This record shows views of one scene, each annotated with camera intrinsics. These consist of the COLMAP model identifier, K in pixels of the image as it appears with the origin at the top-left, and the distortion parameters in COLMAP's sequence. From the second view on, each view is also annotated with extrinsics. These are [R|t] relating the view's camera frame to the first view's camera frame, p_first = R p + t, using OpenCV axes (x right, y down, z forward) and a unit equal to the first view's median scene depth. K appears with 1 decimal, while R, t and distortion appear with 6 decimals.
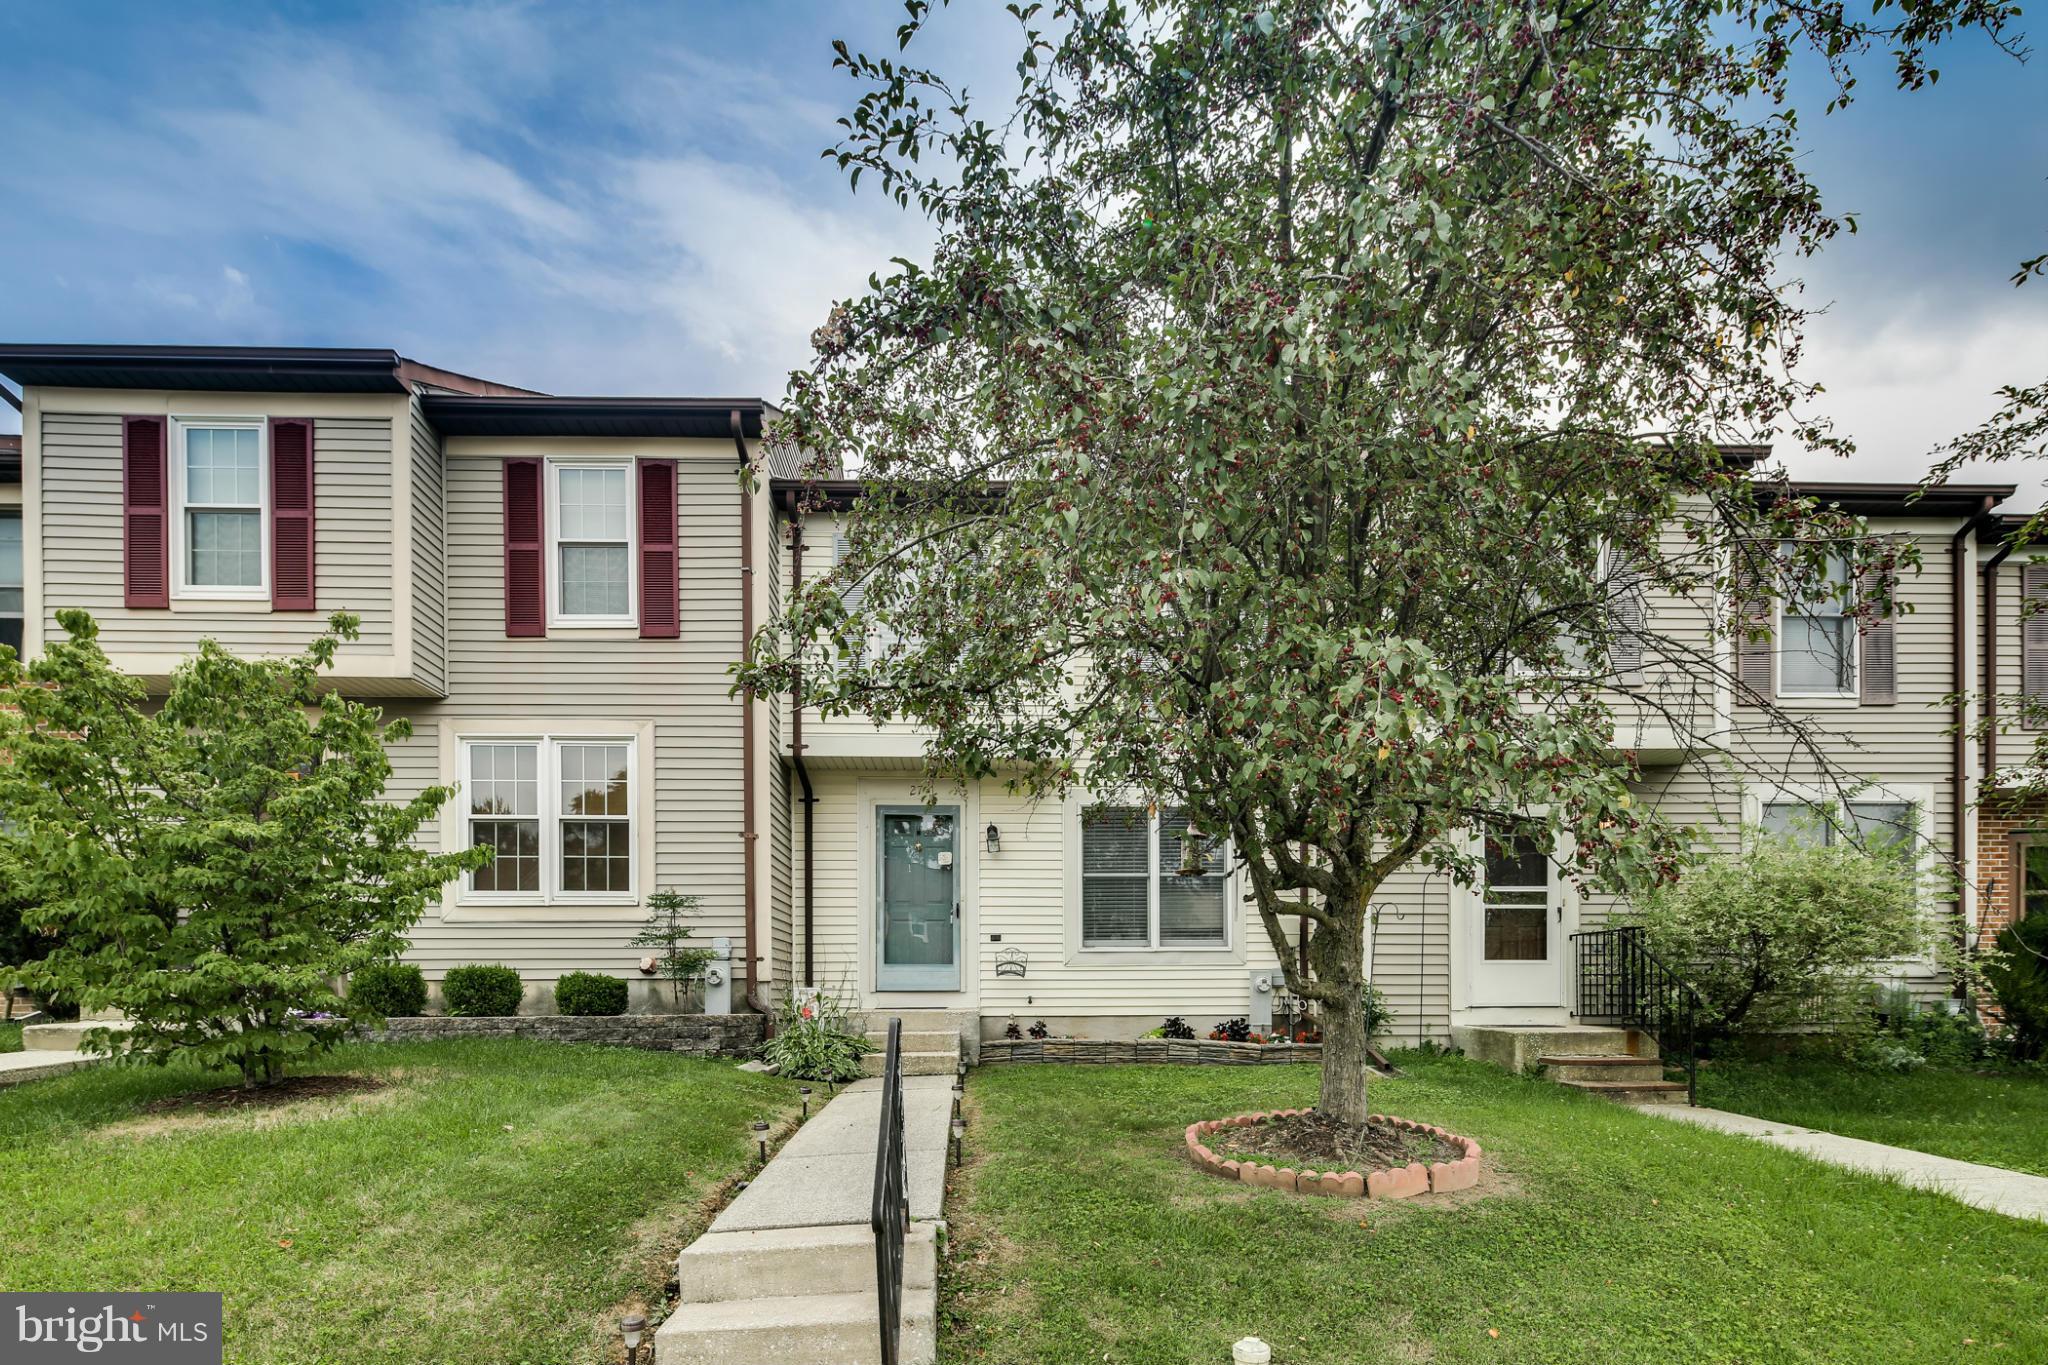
lens RADIAL K [[1007.1, 0, 1018.3], [0, 1007.1, 609.9], [0, 0, 1]] dist [0.002947, -0.000210]
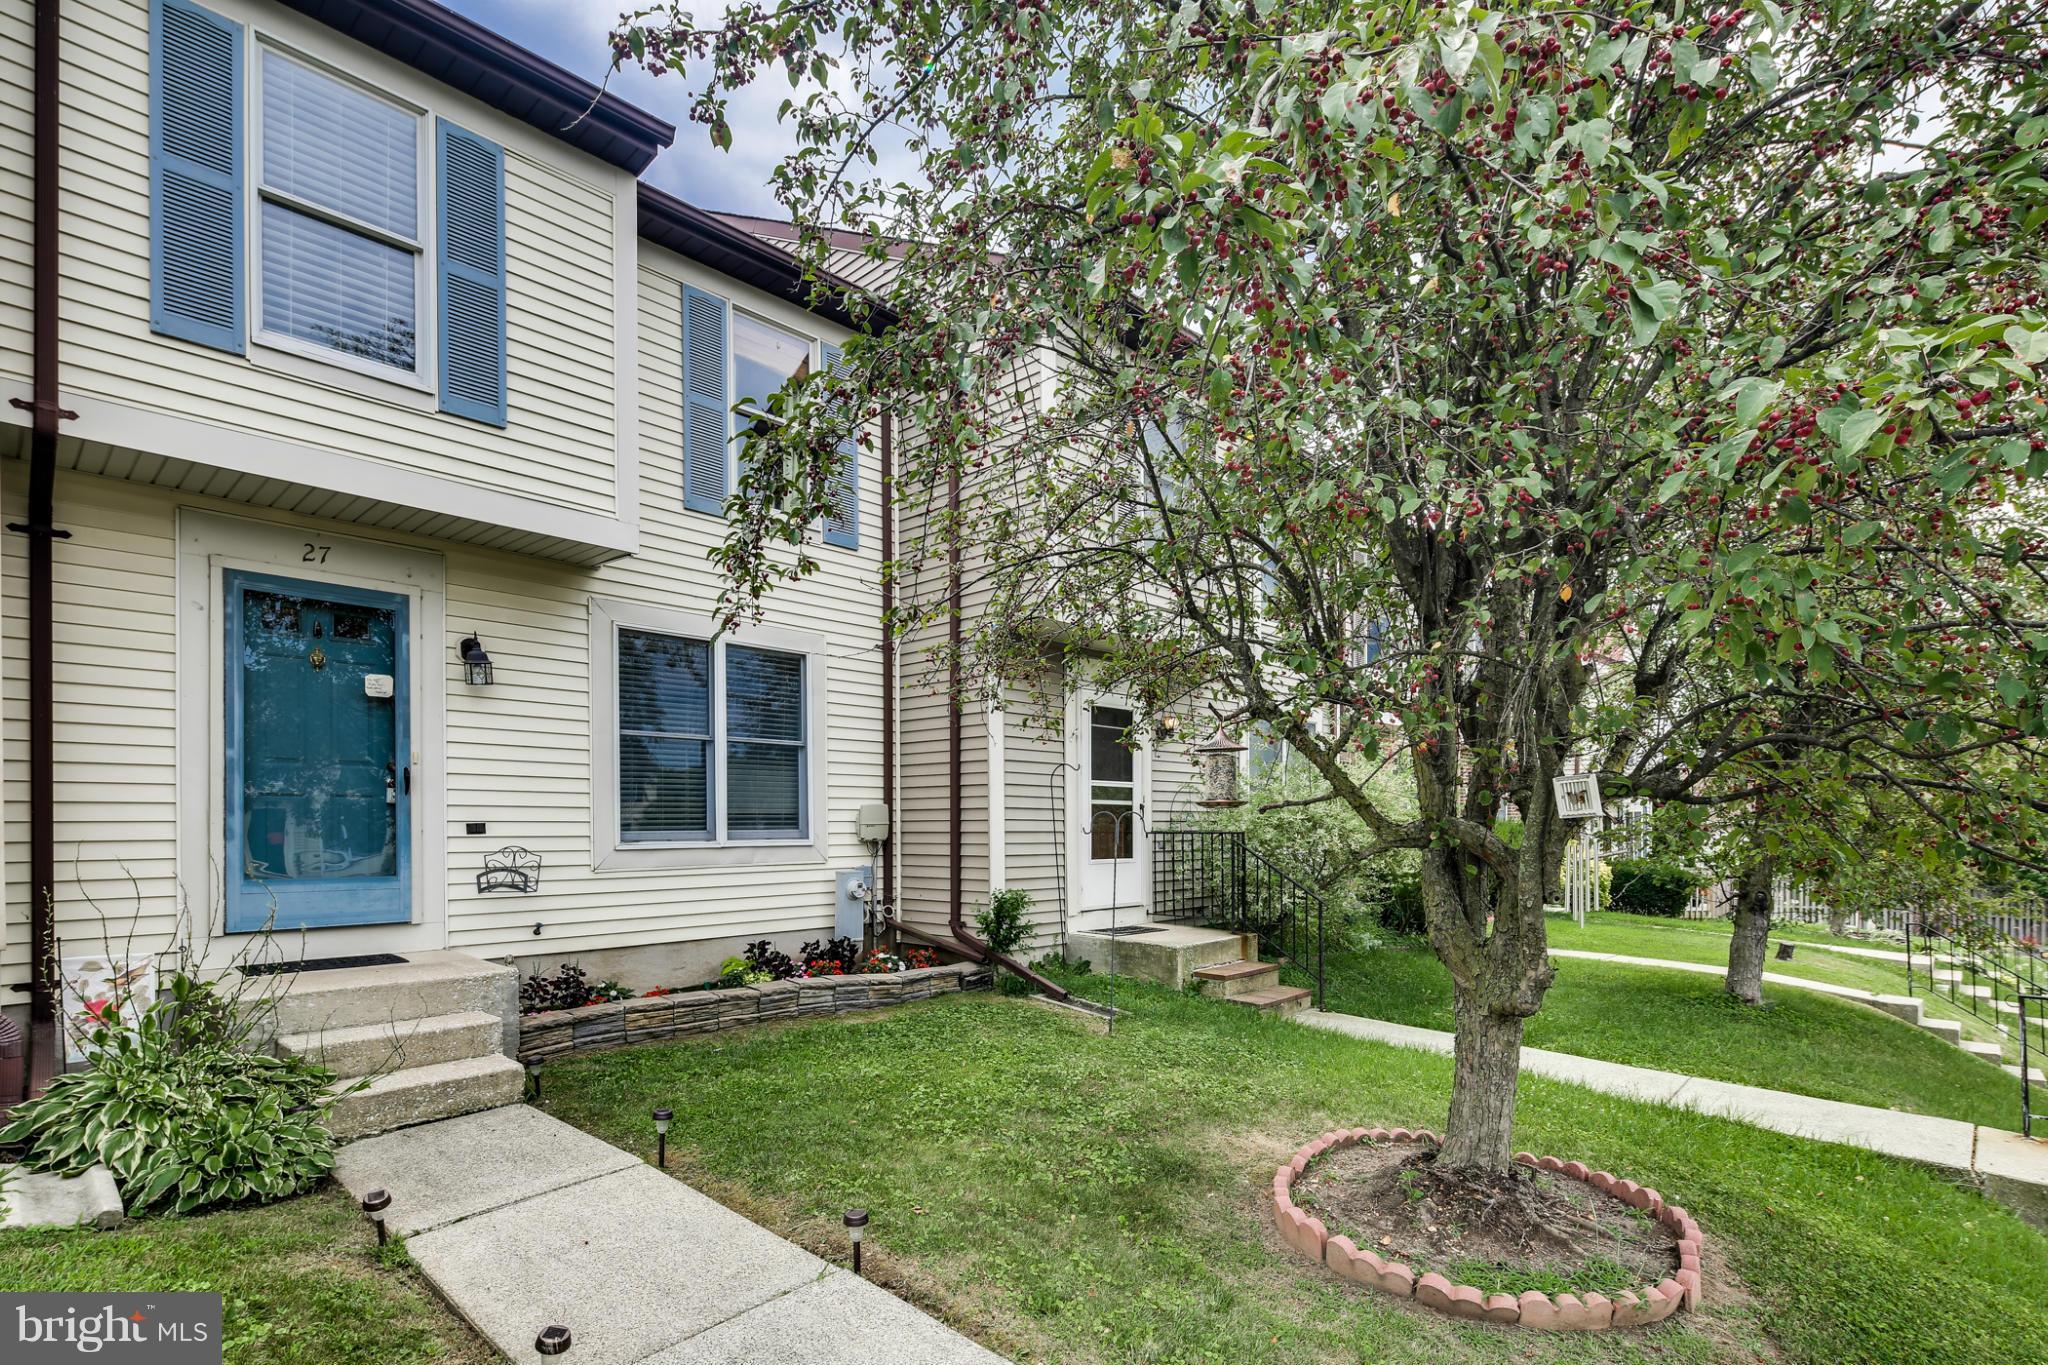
lens RADIAL K [[1007.1, 0, 1018.3], [0, 1007.1, 609.9], [0, 0, 1]] dist [0.002947, -0.000210]
pose [[0.690997, 0.152428, 0.706604, -0.244079], [-0.269649, 0.961310, 0.056320, 0.086557], [-0.670681, -0.229452, 0.705364, 0.410990]]
